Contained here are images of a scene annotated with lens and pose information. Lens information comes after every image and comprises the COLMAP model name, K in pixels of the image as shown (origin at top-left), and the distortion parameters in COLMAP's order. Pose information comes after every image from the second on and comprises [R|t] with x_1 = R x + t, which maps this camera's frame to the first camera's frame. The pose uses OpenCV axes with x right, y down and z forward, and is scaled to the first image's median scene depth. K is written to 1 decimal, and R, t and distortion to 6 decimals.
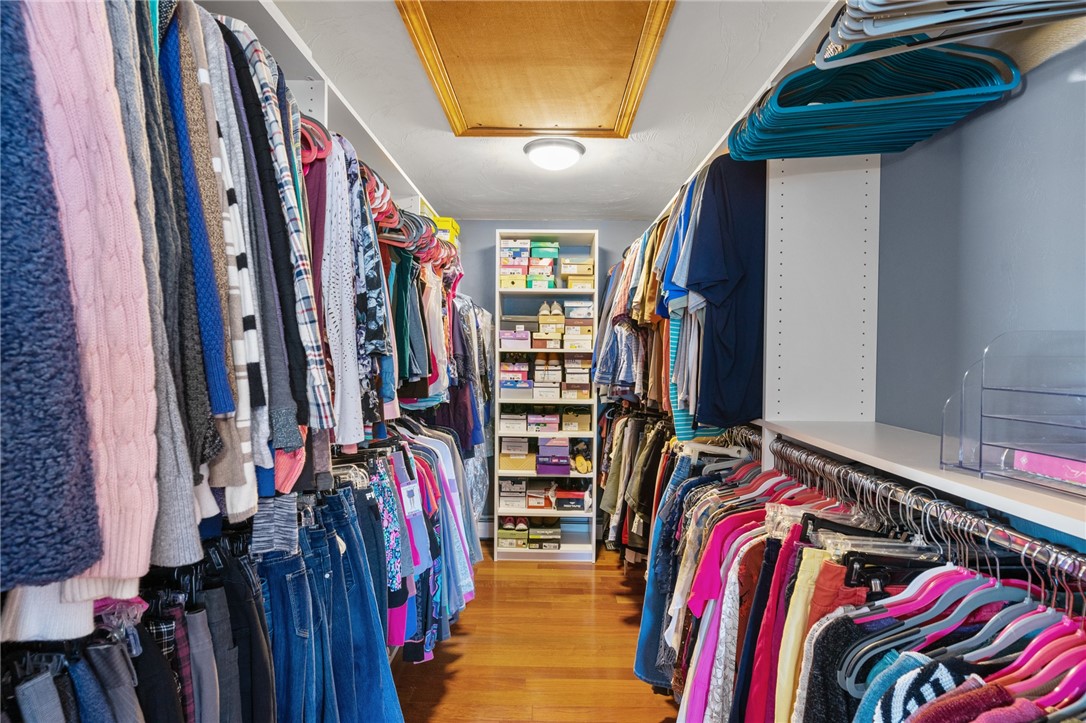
lens RADIAL K [[532.2, 0, 541.3], [0, 532.2, 356.9], [0, 0, 1]] dist [0.005372, 0.000327]
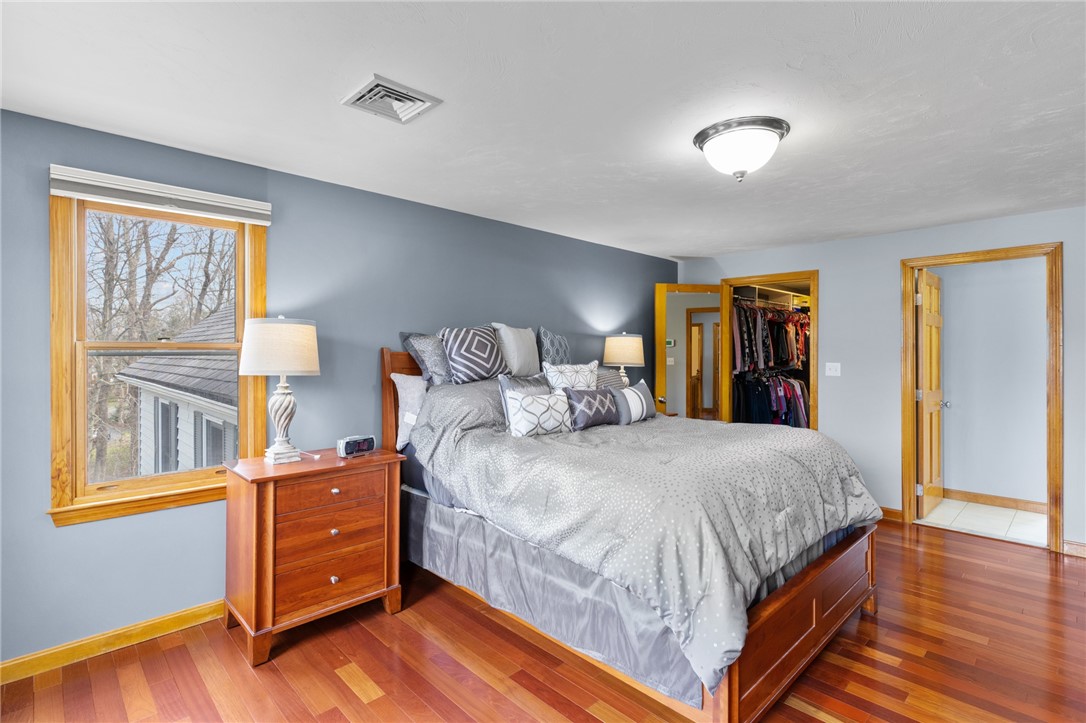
lens RADIAL K [[532.2, 0, 541.3], [0, 532.2, 356.9], [0, 0, 1]] dist [0.005372, 0.000327]
pose [[0.713299, 0.000256, -0.700860, 1.137179], [-0.002916, 0.999992, -0.002603, 0.044244], [0.700854, 0.003901, 0.713294, -2.734780]]
